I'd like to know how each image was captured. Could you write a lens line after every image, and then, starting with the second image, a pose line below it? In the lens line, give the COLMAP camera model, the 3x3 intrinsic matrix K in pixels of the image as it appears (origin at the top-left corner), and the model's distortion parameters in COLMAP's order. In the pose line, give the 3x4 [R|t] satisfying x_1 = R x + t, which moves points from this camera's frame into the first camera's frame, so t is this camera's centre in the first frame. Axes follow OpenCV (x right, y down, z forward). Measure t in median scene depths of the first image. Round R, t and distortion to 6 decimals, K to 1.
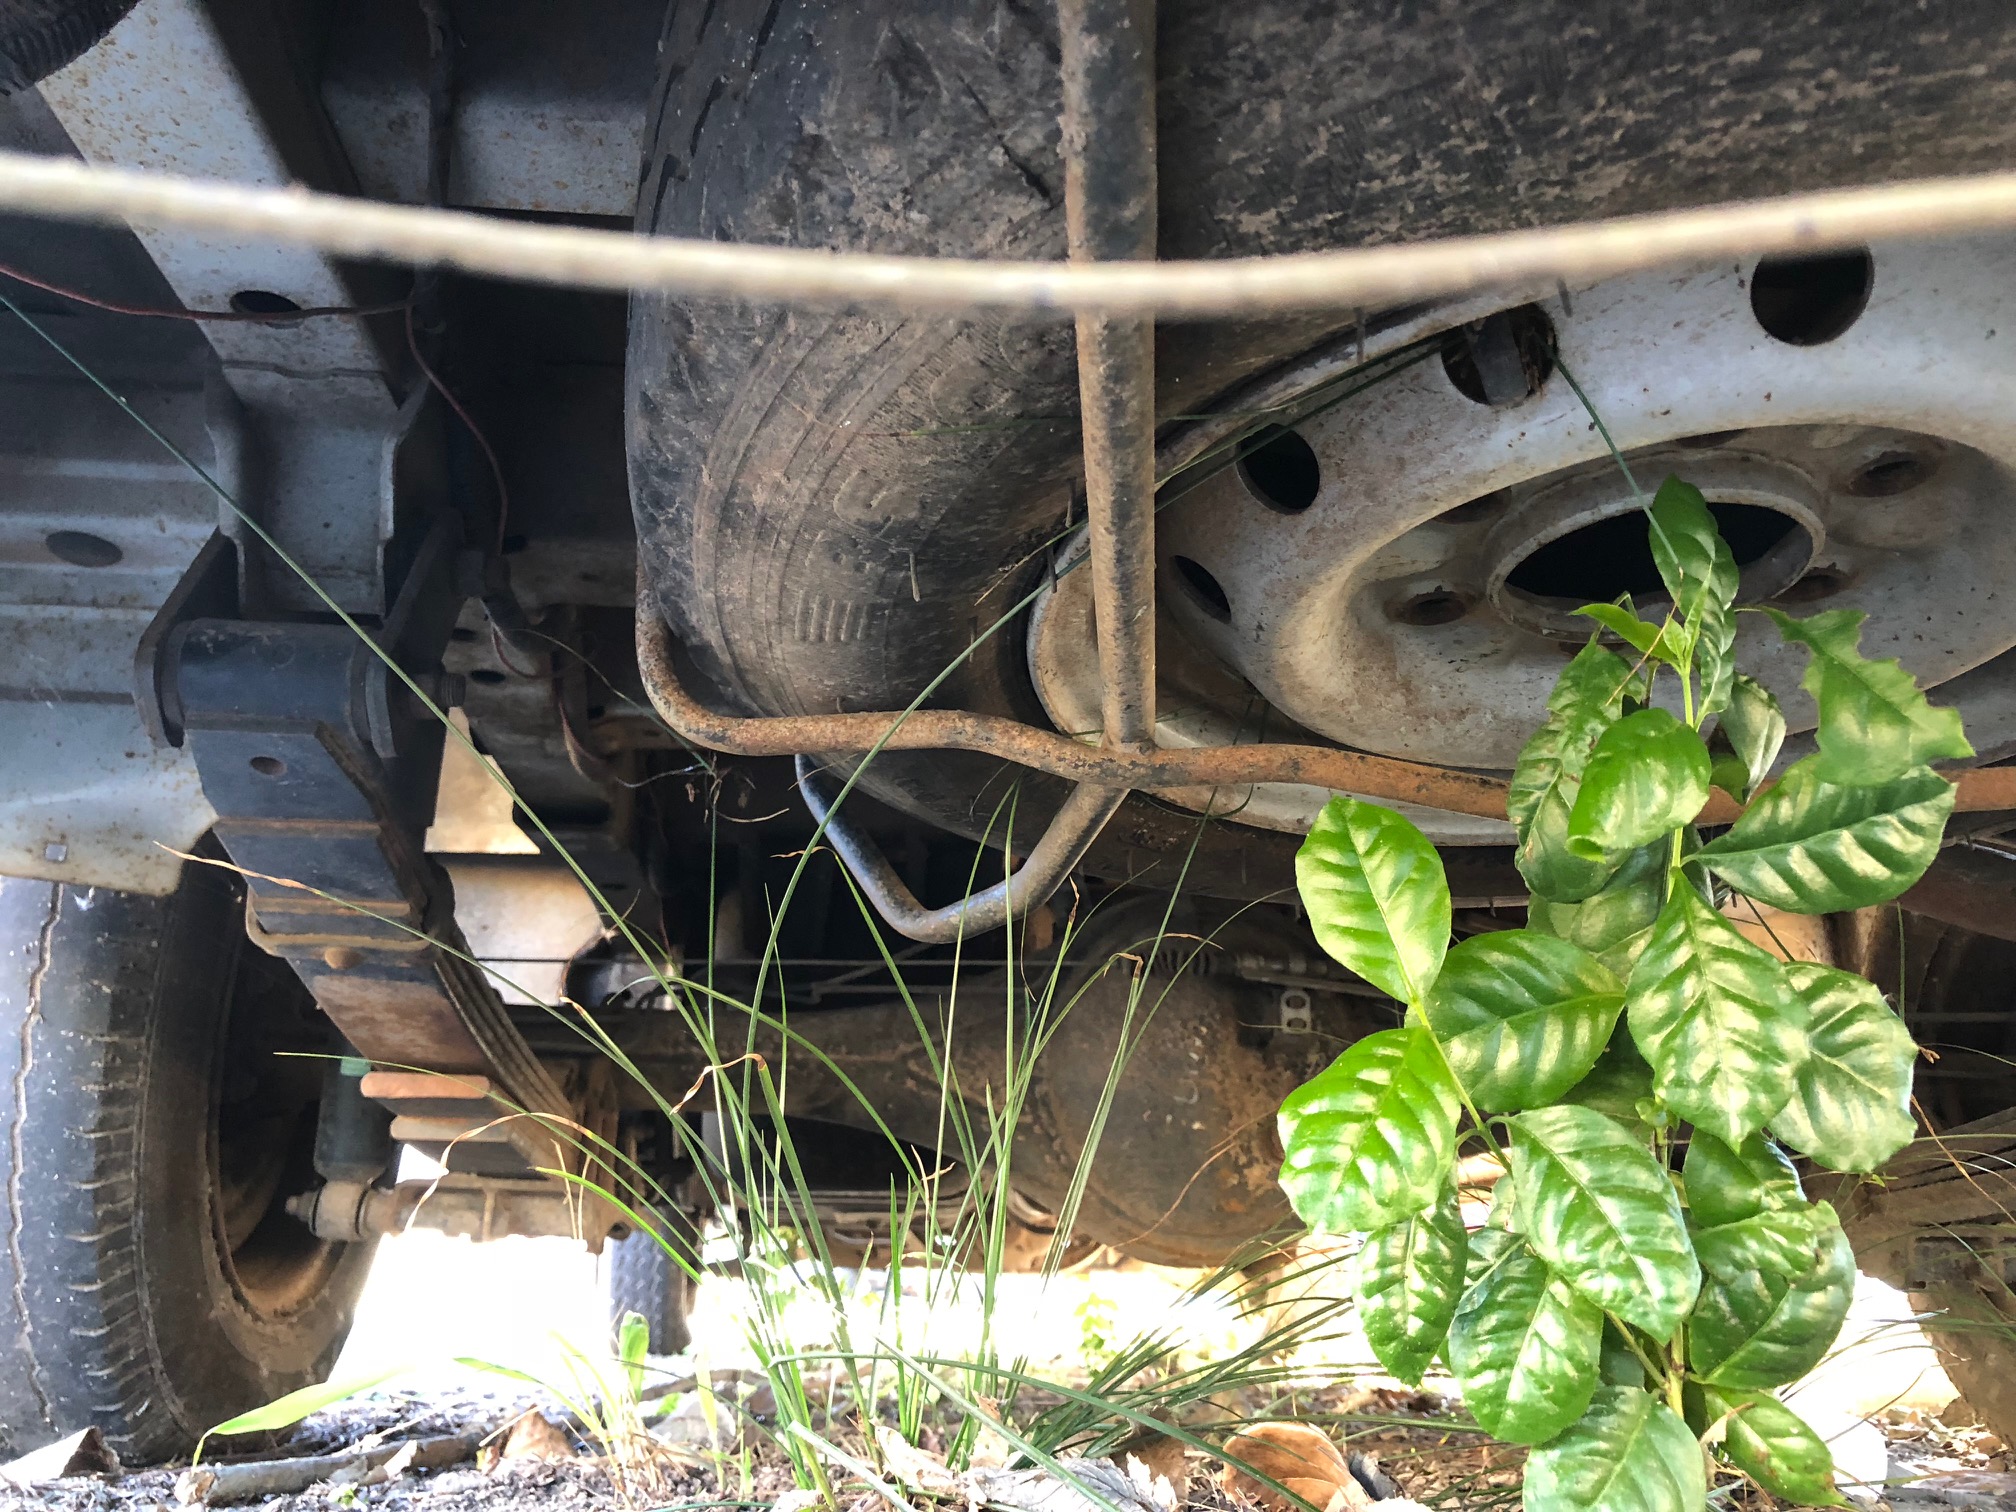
lens RADIAL K [[1702.2, 0, 1002.5], [0, 1702.2, 753.5], [0, 0, 1]] dist [0.010358, -0.011135]
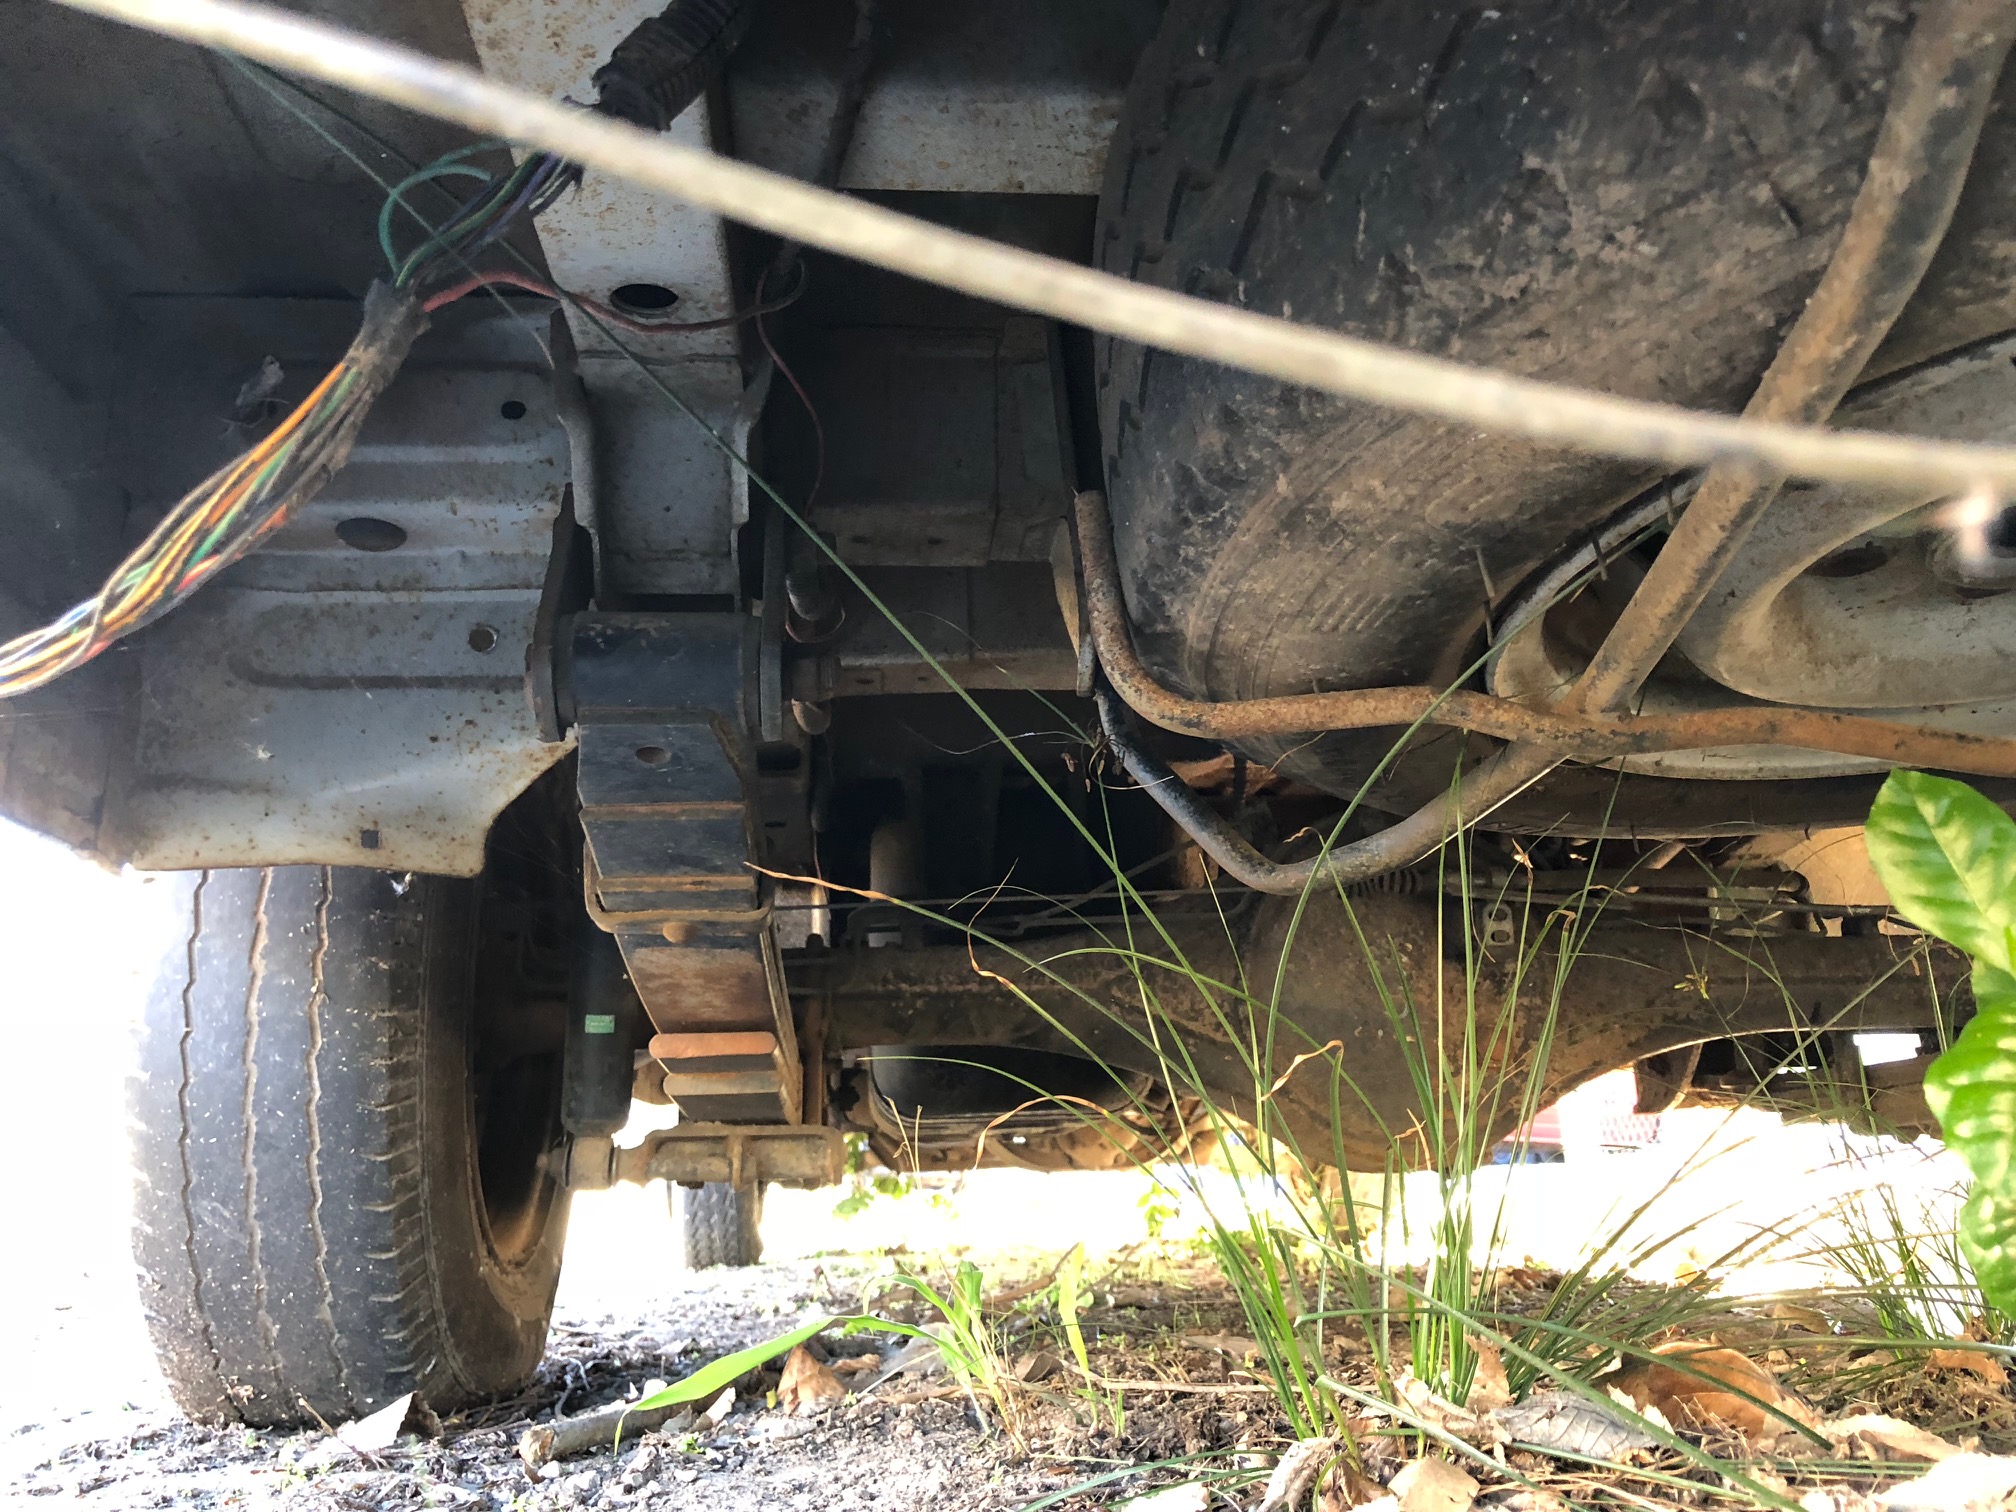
lens RADIAL K [[1703.3, 0, 1000.2], [0, 1703.3, 745.0], [0, 0, 1]] dist [0.020298, -0.007649]
pose [[0.998718, -0.044562, 0.024030, -0.216405], [0.043070, 0.997304, 0.059413, -0.043512], [-0.026613, -0.058301, 0.997944, -0.014236]]
